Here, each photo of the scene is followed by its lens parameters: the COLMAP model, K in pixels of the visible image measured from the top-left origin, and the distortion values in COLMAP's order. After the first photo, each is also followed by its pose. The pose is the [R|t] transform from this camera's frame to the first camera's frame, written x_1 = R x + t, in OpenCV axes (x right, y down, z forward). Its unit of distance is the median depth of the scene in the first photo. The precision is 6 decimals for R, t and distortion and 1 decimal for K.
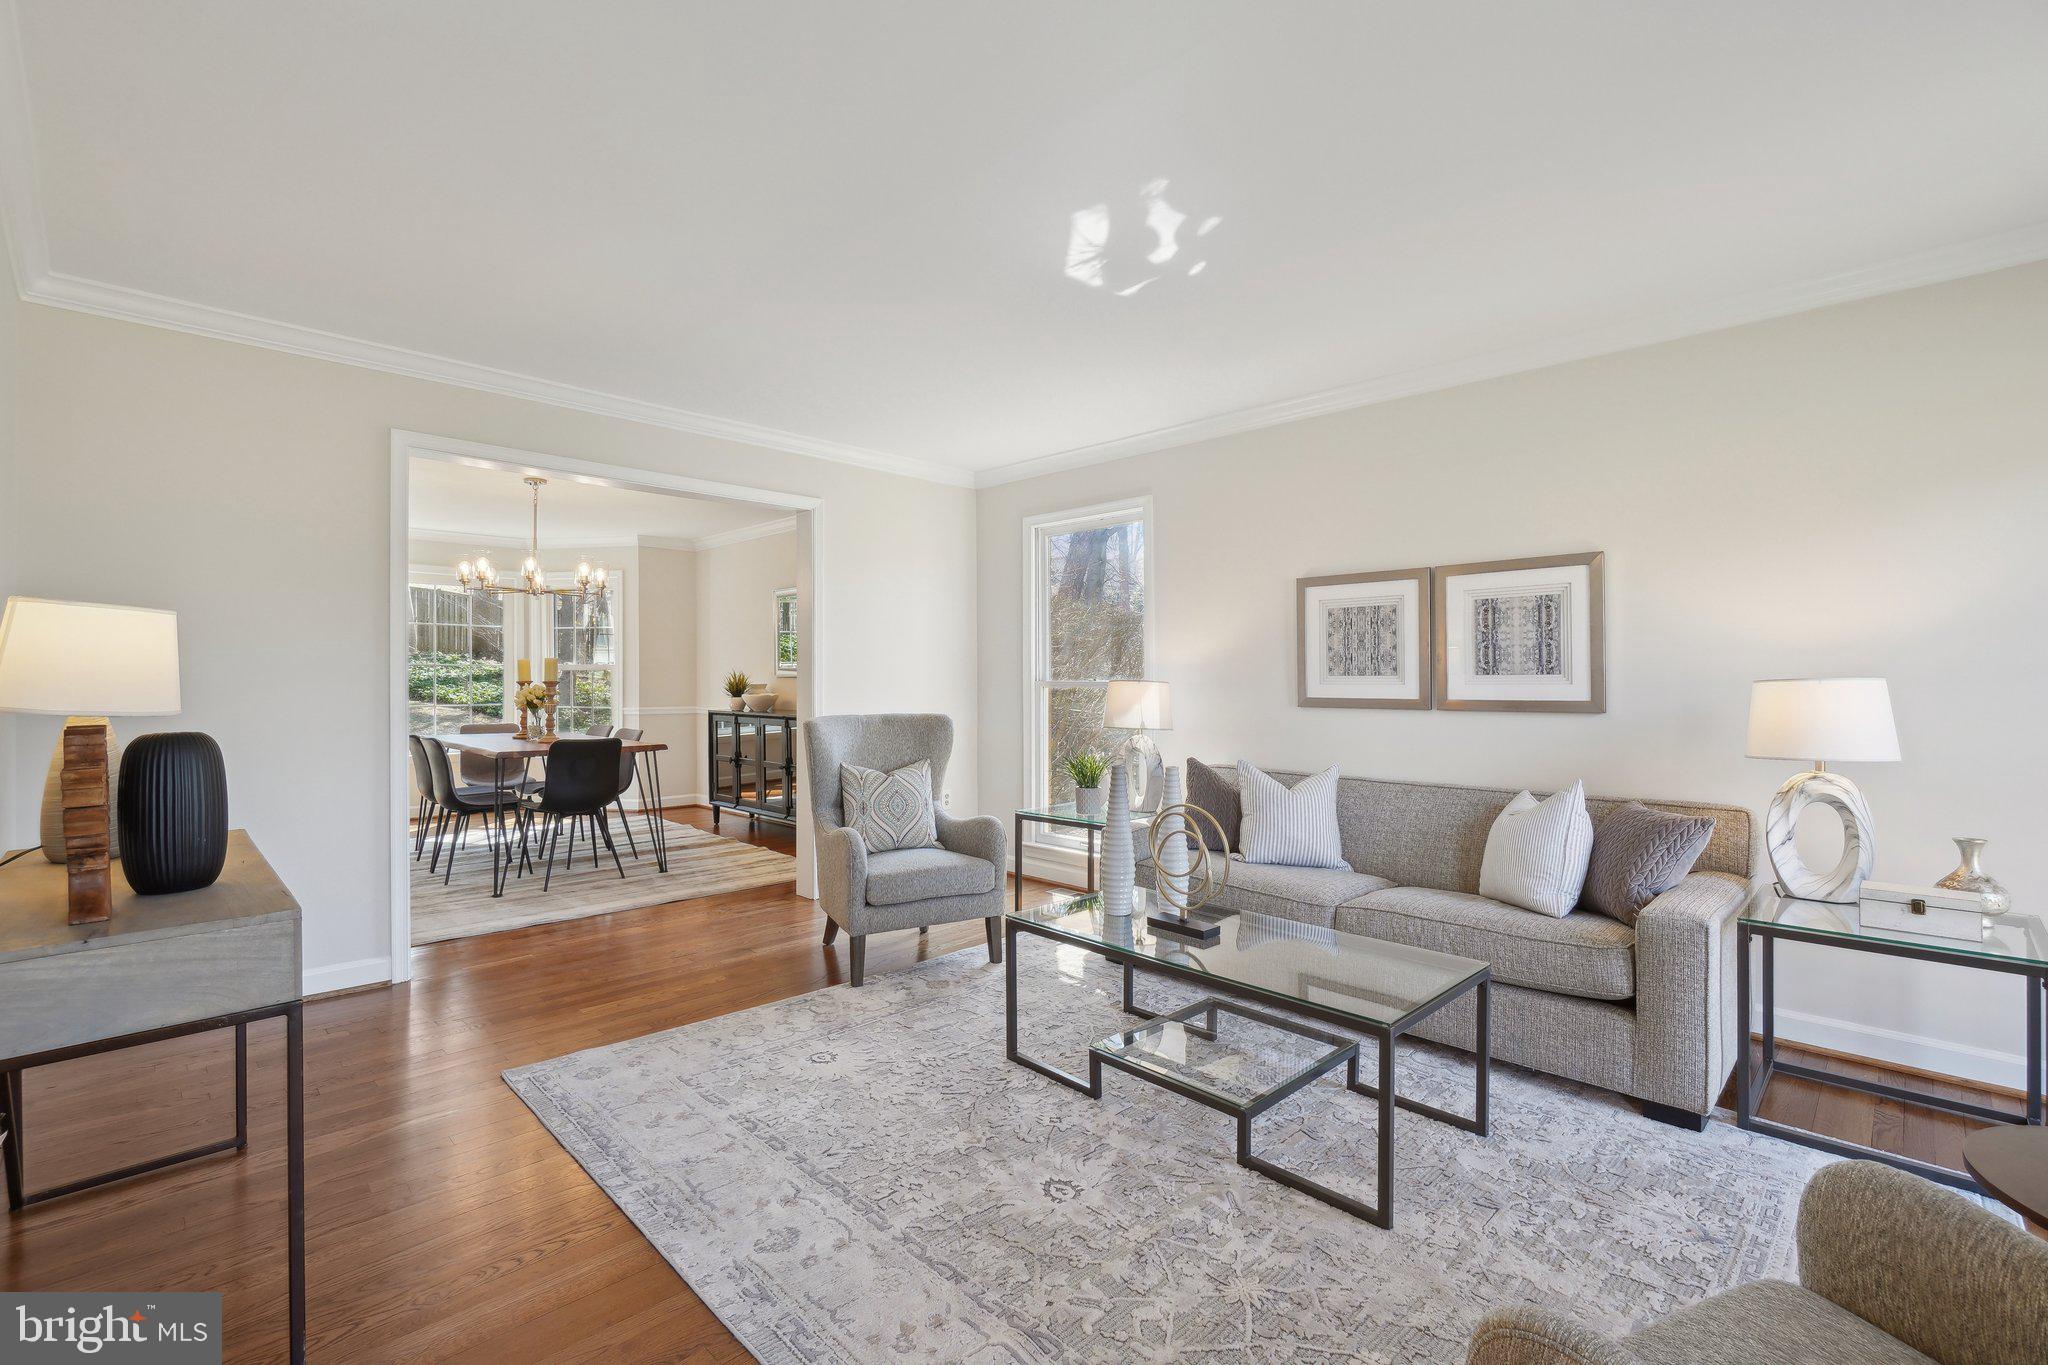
lens RADIAL K [[896.2, 0, 1022.0], [0, 896.2, 681.3], [0, 0, 1]] dist [0.001139, -0.000071]
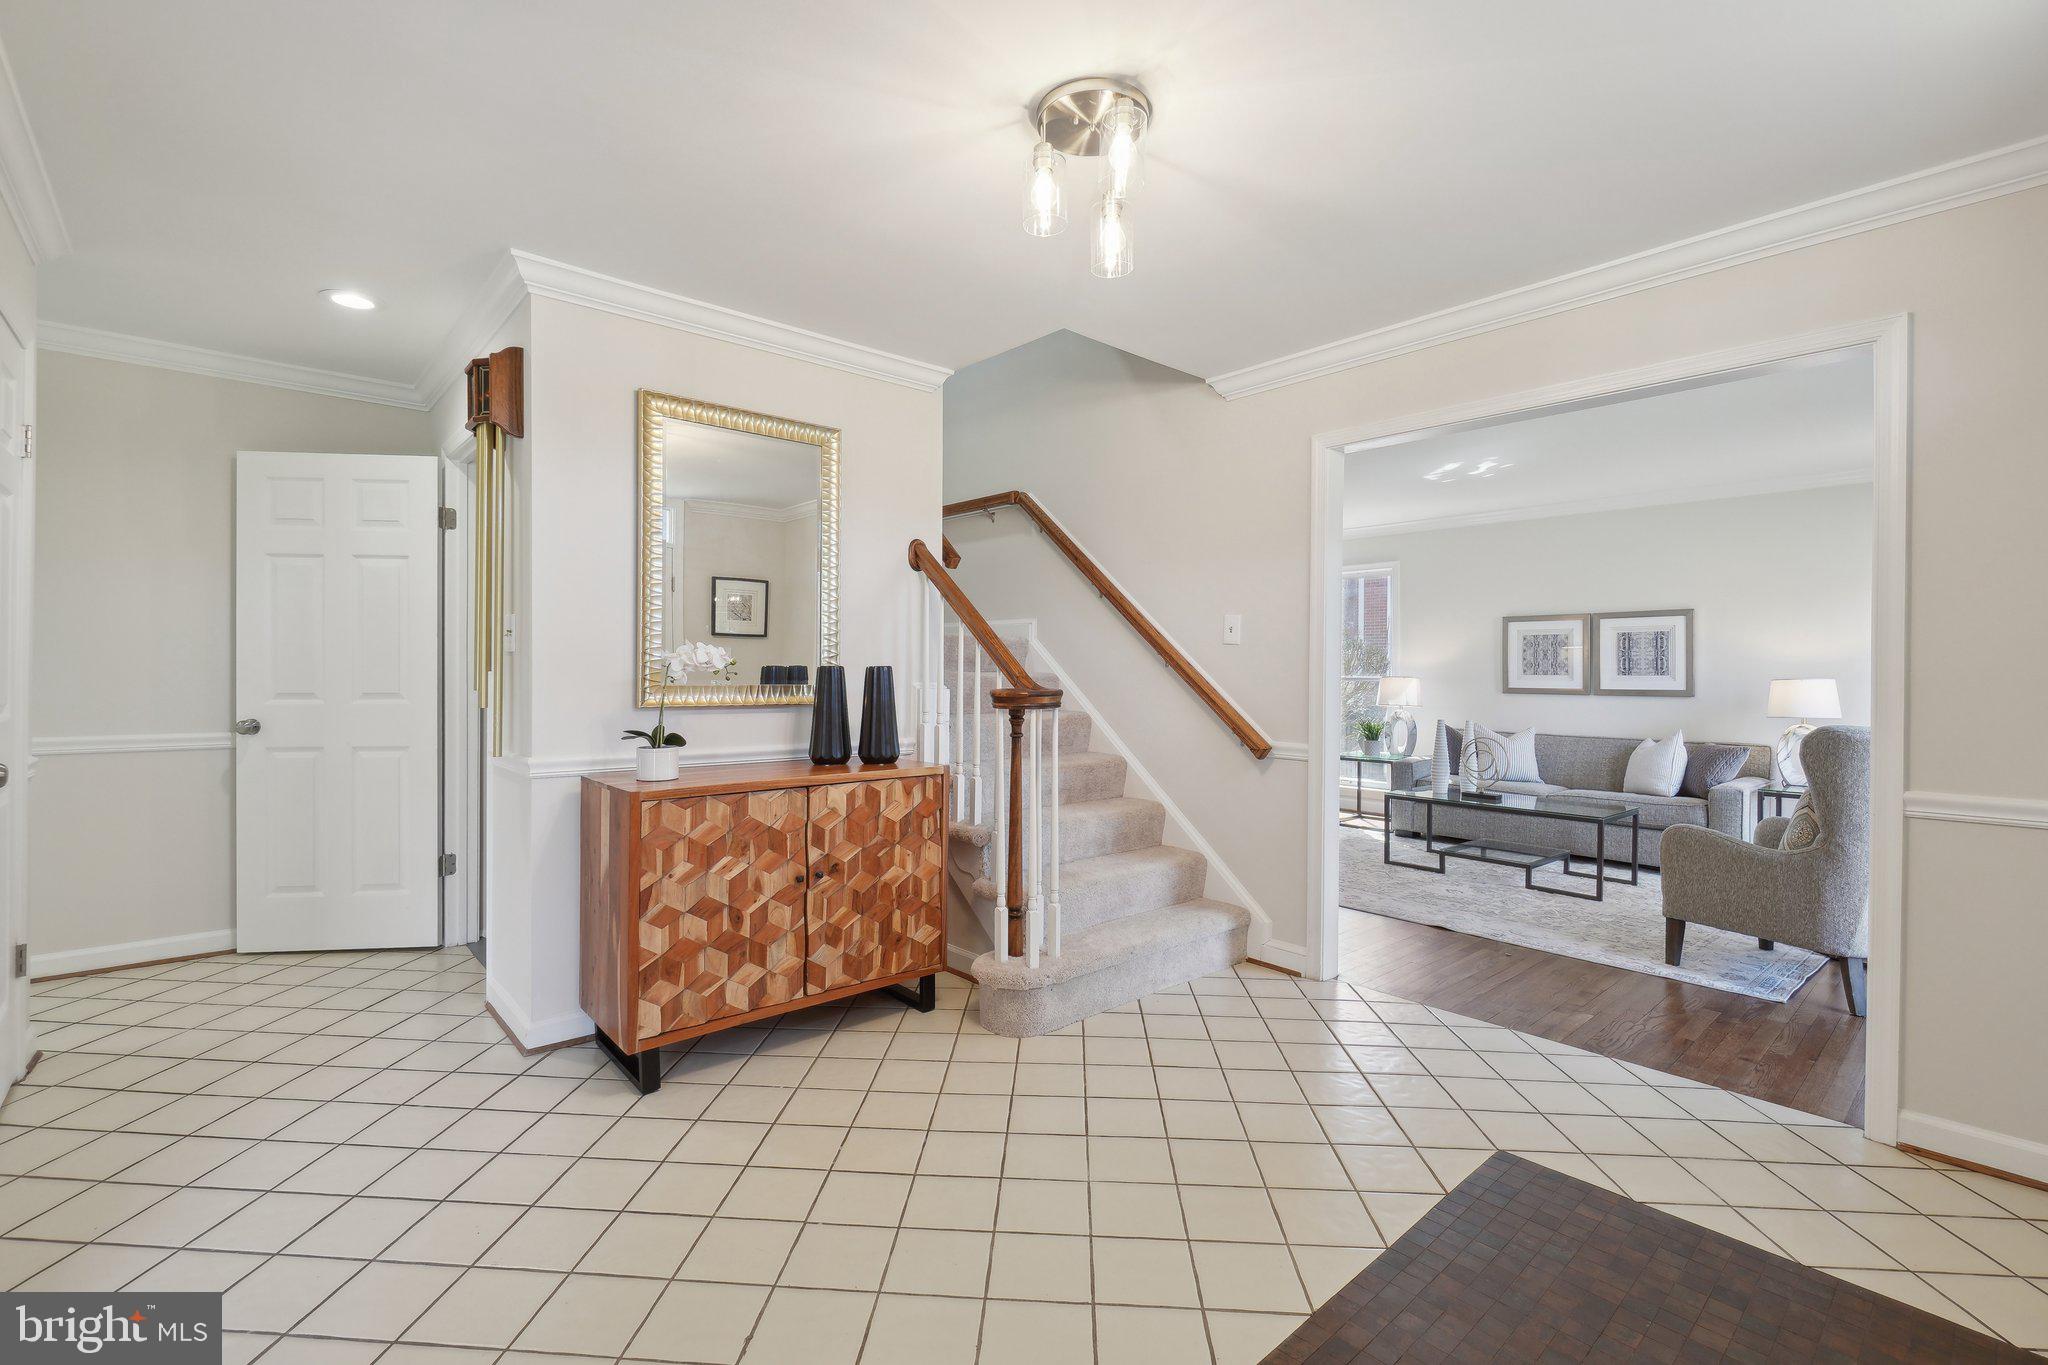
lens RADIAL K [[896.2, 0, 1022.4], [0, 896.2, 682.1], [0, 0, 1]] dist [0.001139, -0.000071]
pose [[0.998215, 0.007266, -0.059273, -0.578858], [-0.006696, 0.999929, 0.009806, -0.003174], [0.059340, -0.009392, 0.998194, -0.862315]]
